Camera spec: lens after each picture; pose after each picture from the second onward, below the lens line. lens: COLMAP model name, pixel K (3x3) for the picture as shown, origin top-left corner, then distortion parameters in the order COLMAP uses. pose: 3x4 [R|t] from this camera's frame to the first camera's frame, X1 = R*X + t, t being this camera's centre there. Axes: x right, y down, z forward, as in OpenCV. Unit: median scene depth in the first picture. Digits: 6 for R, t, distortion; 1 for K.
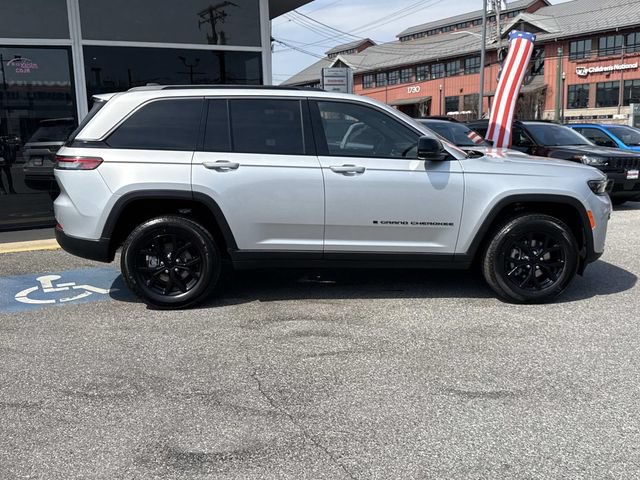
lens RADIAL K [[680.8, 0, 320.0], [0, 680.8, 240.0], [0, 0, 1]] dist [0.045446, 0.005367]
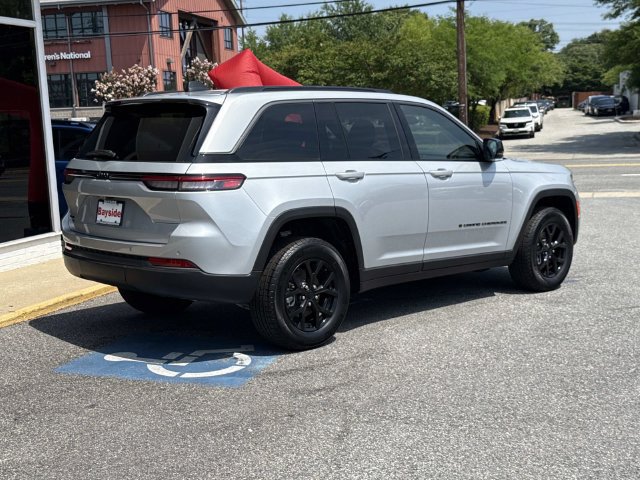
lens RADIAL K [[914.4, 0, 320.0], [0, 914.4, 240.0], [0, 0, 1]] dist [-0.349069, 0.047941]
pose [[0.747072, -0.096171, 0.657749, -0.931290], [0.123200, 0.992368, 0.005165, -0.037058], [-0.653226, 0.077176, 0.753219, 0.145568]]
